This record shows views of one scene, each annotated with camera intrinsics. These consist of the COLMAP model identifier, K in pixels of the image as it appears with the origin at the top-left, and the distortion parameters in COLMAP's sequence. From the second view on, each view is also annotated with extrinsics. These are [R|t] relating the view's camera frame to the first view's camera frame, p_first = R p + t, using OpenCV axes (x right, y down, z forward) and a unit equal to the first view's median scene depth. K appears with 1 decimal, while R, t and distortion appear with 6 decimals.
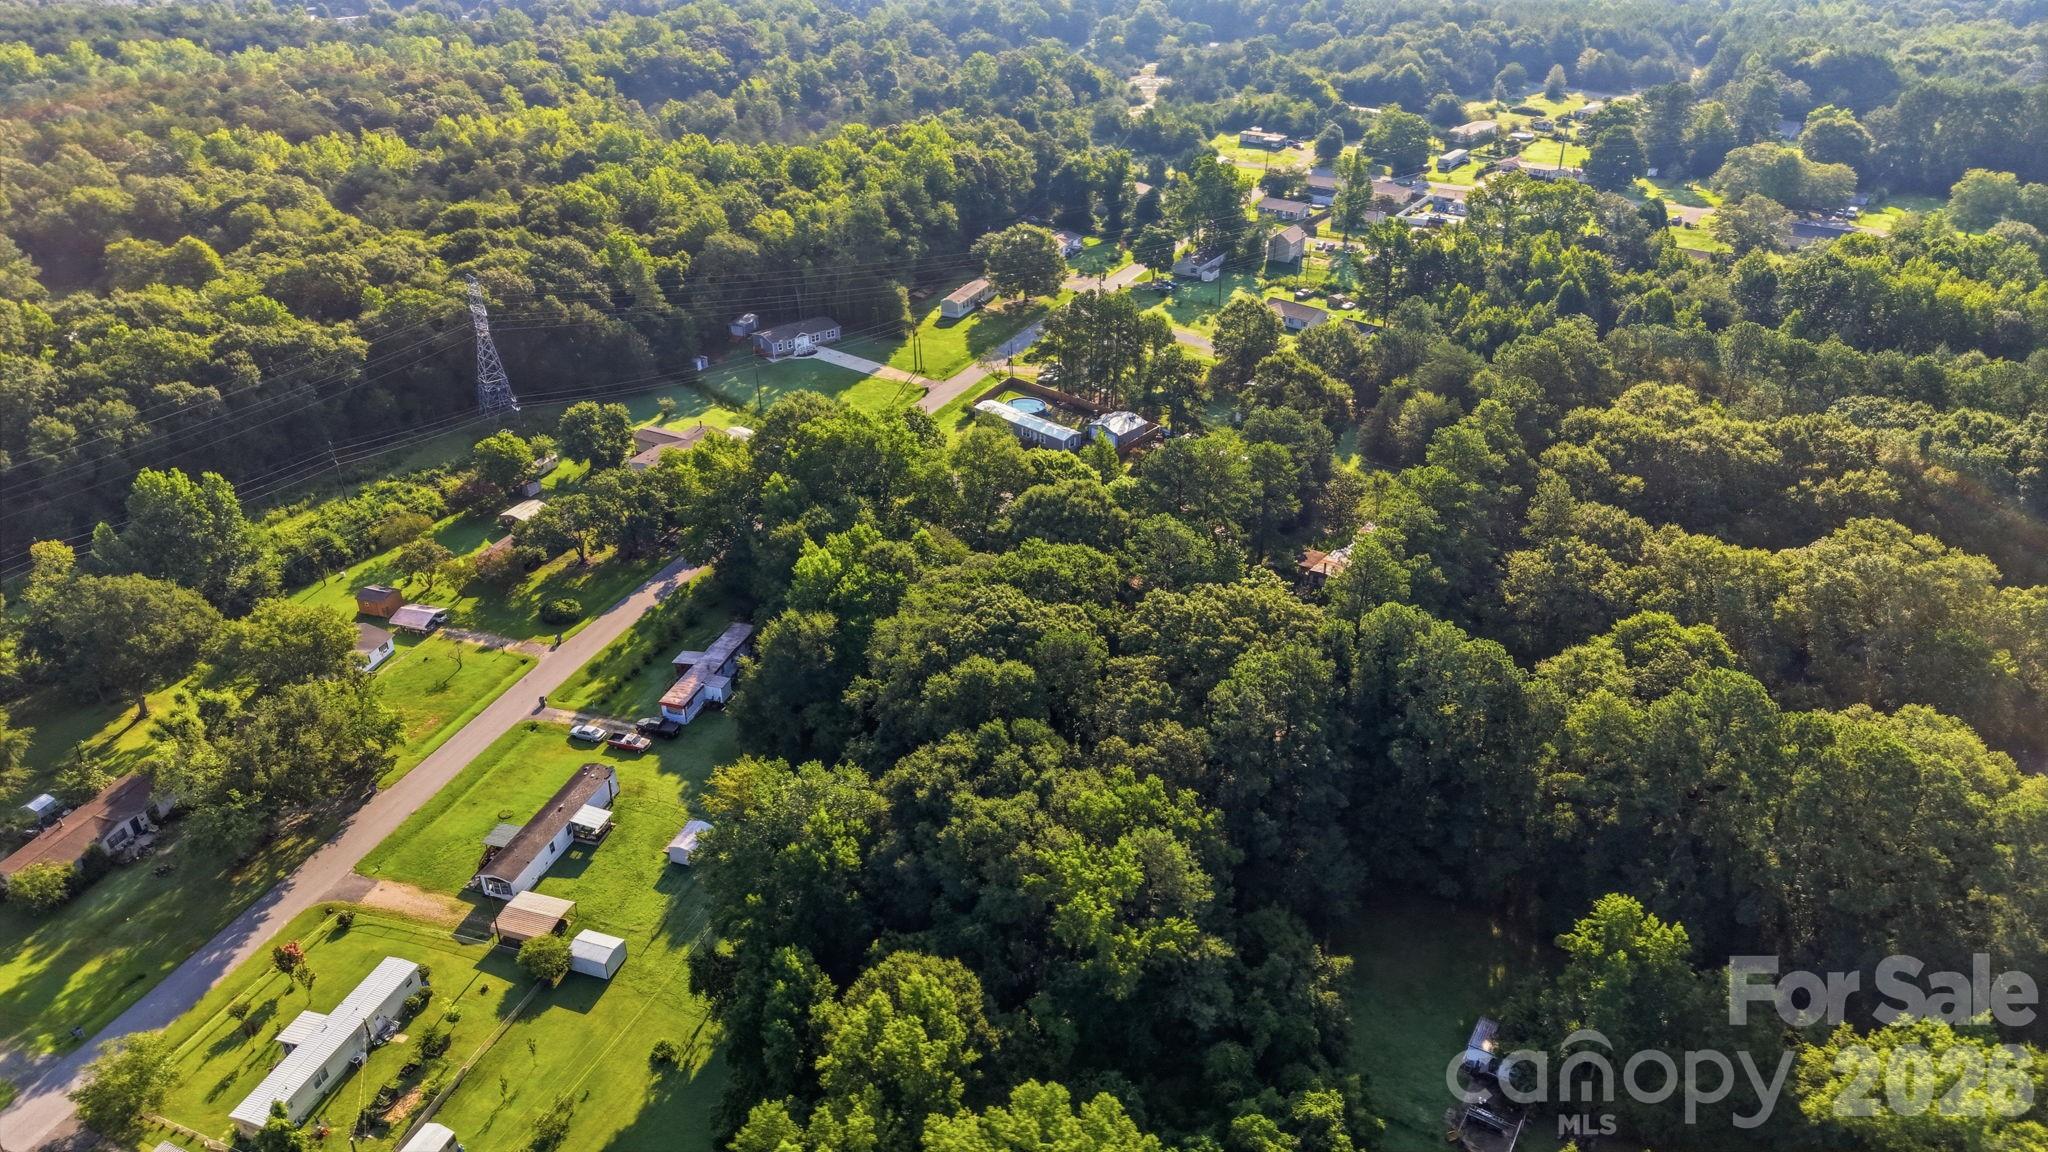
lens RADIAL K [[1367.5, 0, 1020.0], [0, 1367.5, 573.4], [0, 0, 1]] dist [0.024798, -0.025195]
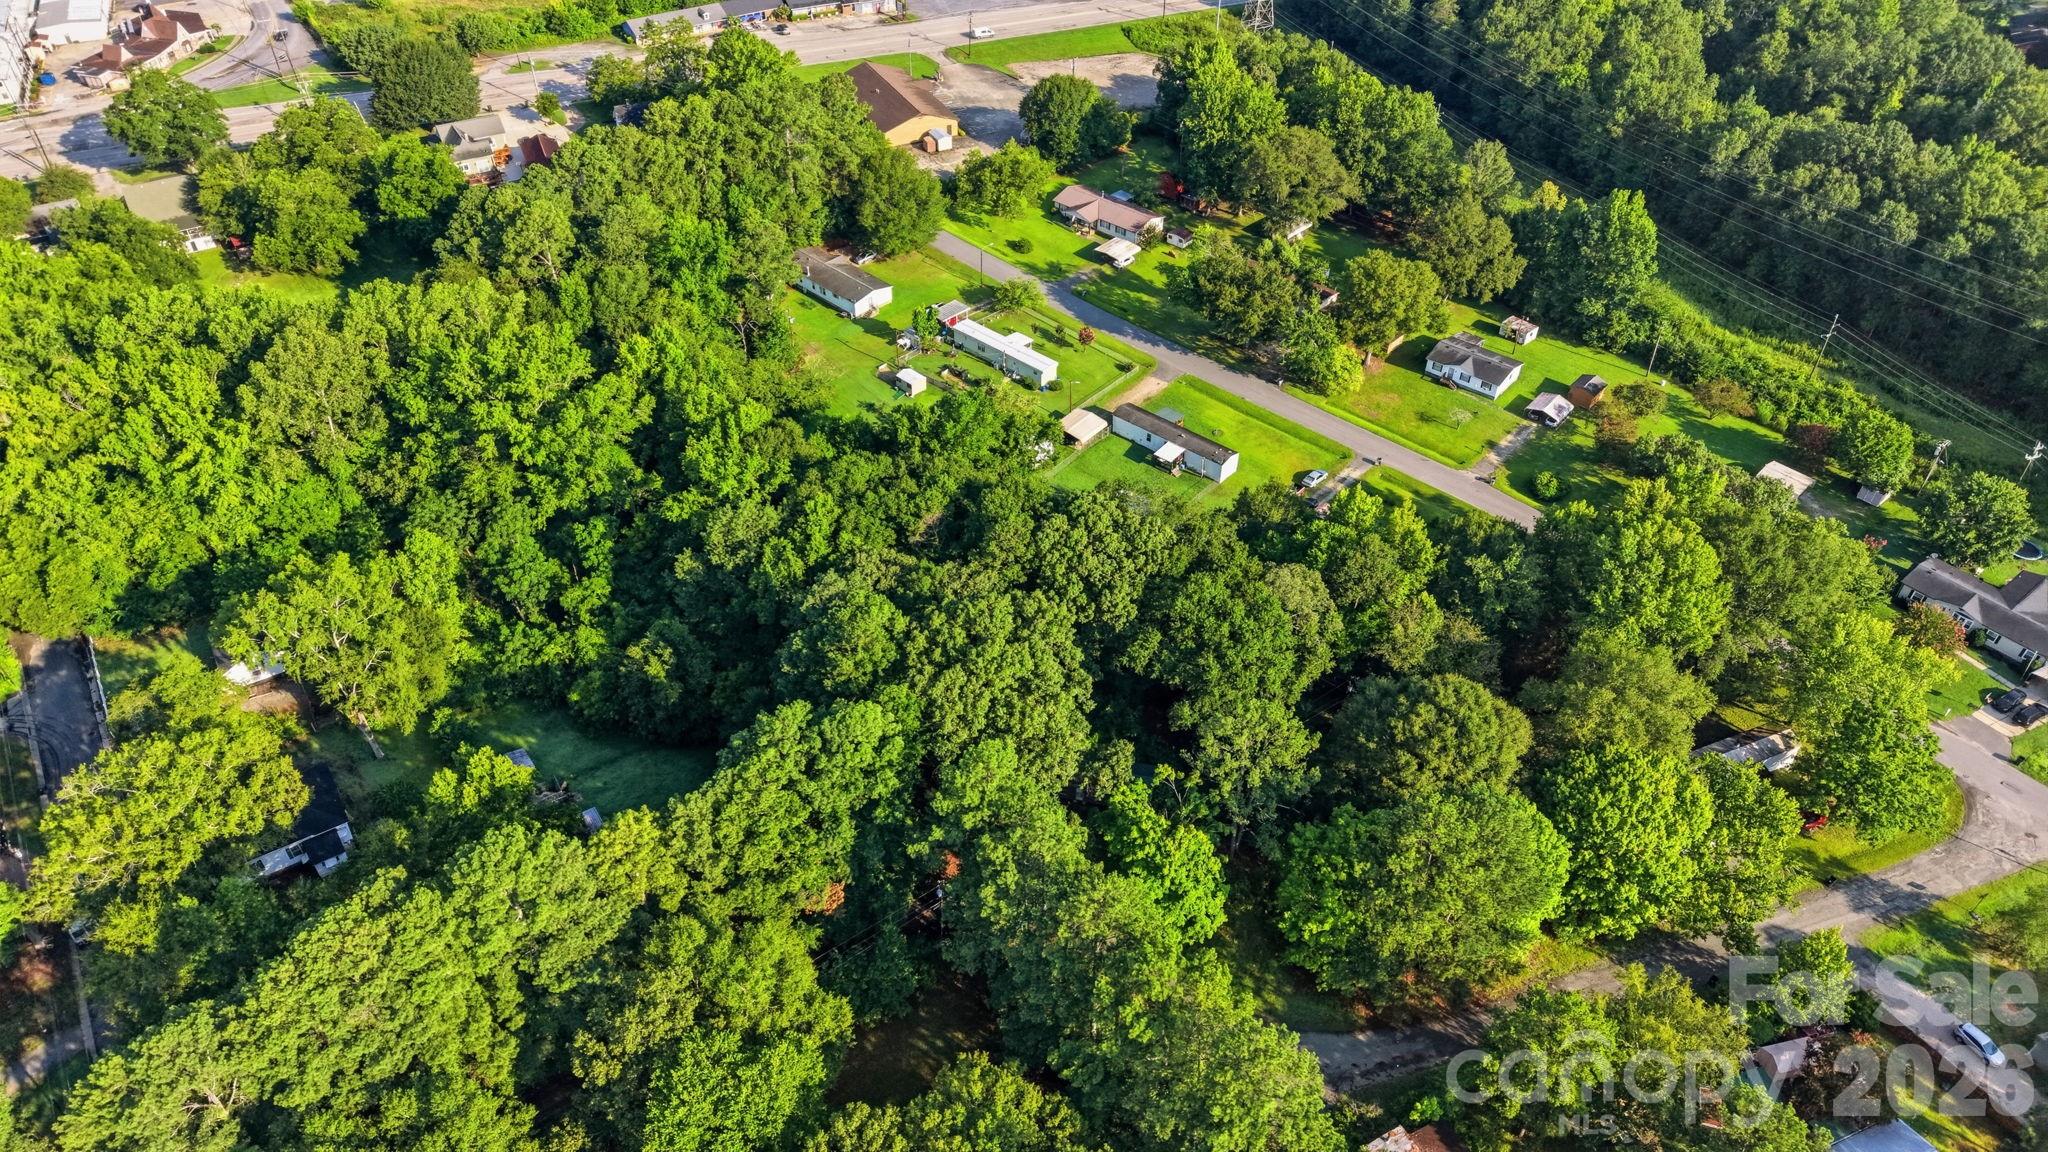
lens RADIAL K [[1367.5, 0, 1028.4], [0, 1367.5, 572.1], [0, 0, 1]] dist [0.024798, -0.025195]
pose [[-0.400171, 0.596477, -0.695757, 0.659328], [-0.452755, 0.531400, 0.715980, -0.583648], [0.796791, 0.601522, 0.057407, 0.833125]]
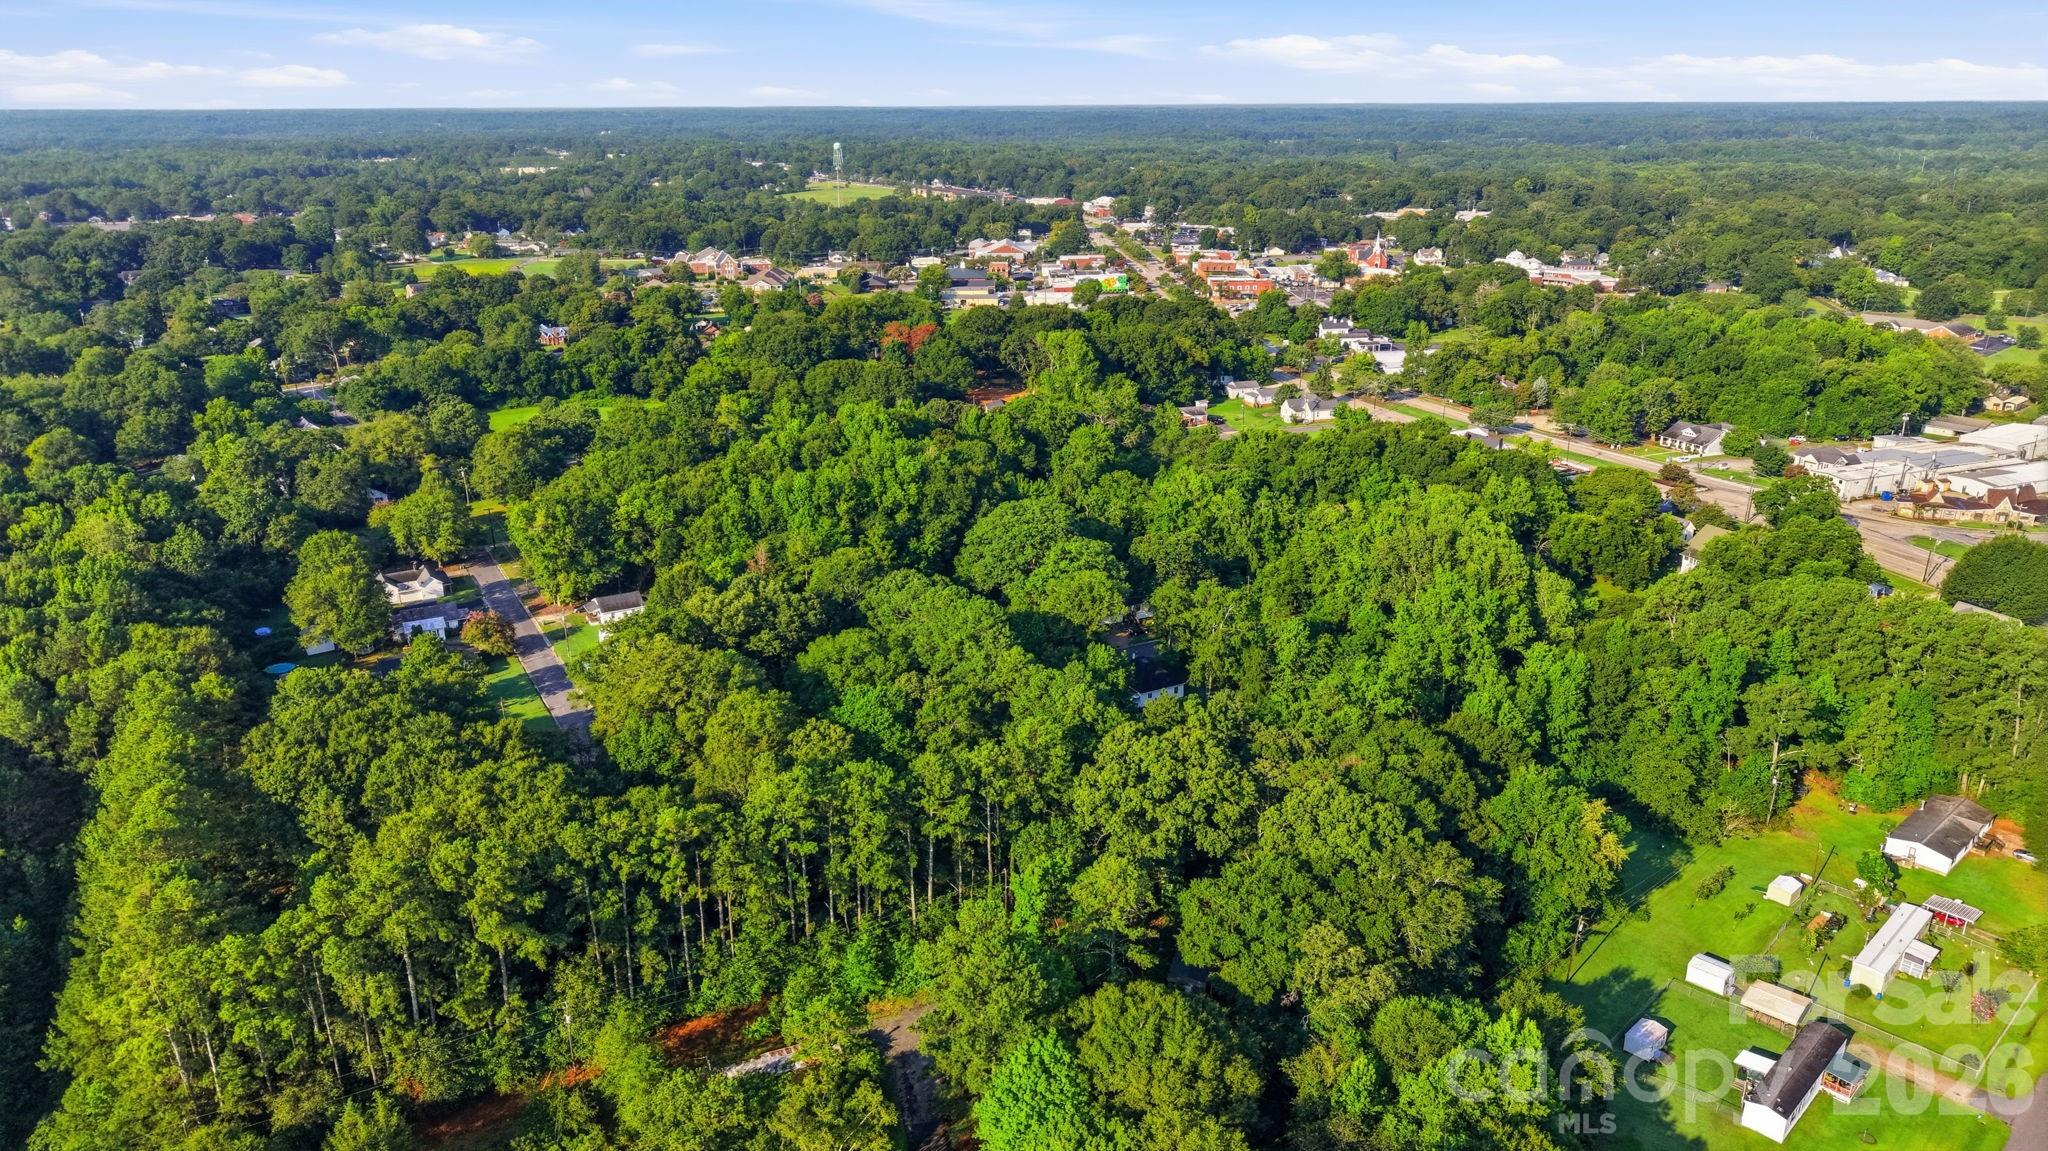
lens RADIAL K [[1367.5, 0, 1013.0], [0, 1367.5, 583.6], [0, 0, 1]] dist [0.024798, -0.025195]
pose [[-0.867817, -0.153856, 0.472464, -0.245067], [0.251710, 0.683697, 0.684982, -0.847328], [-0.428411, 0.713363, -0.554597, 1.455064]]
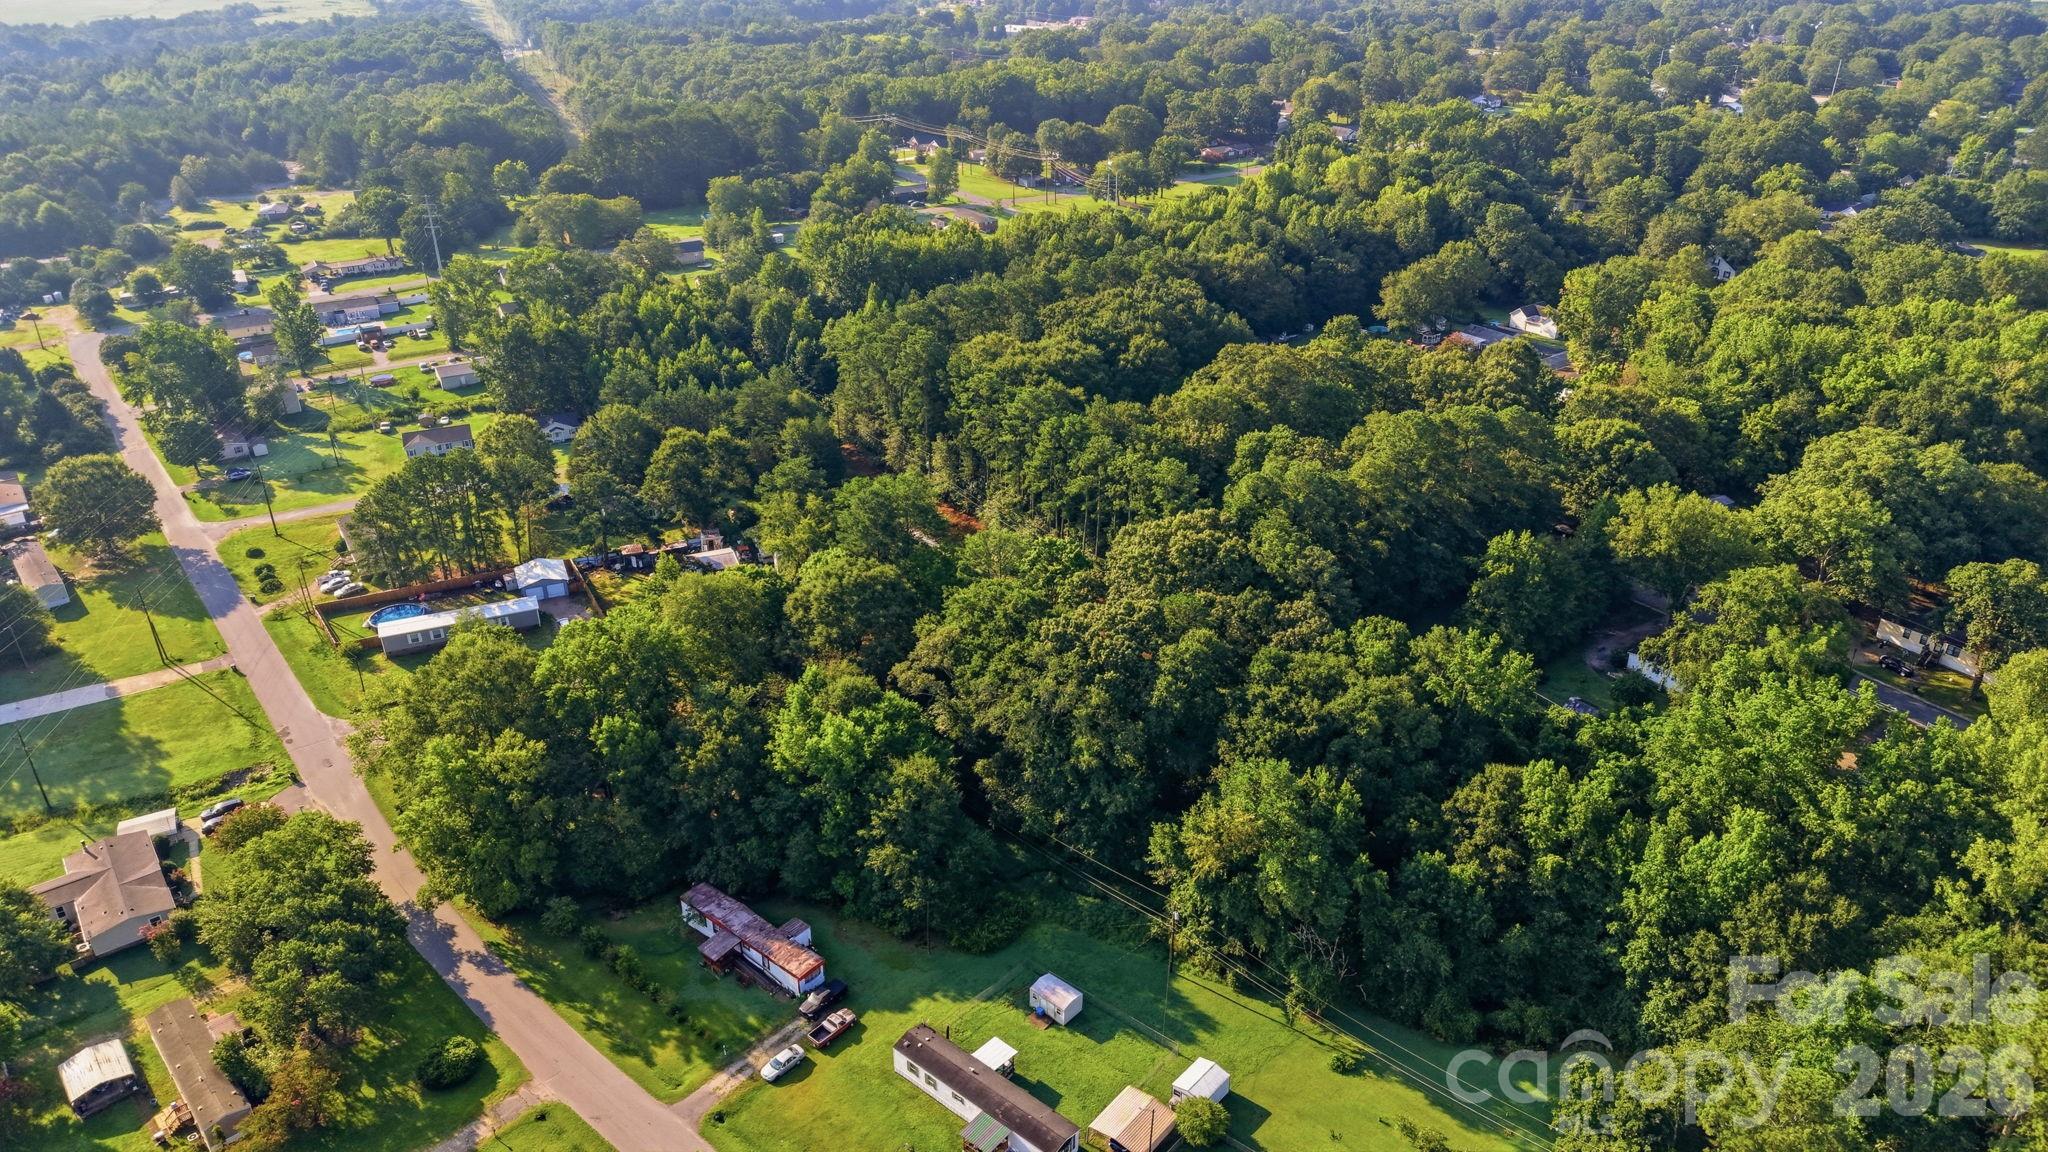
lens RADIAL K [[1367.5, 0, 1020.8], [0, 1367.5, 569.9], [0, 0, 1]] dist [0.024798, -0.025195]
pose [[0.397613, -0.407316, 0.822191, -0.835530], [0.452498, 0.866571, 0.210473, -0.245490], [-0.798216, 0.288353, 0.528870, 0.413620]]
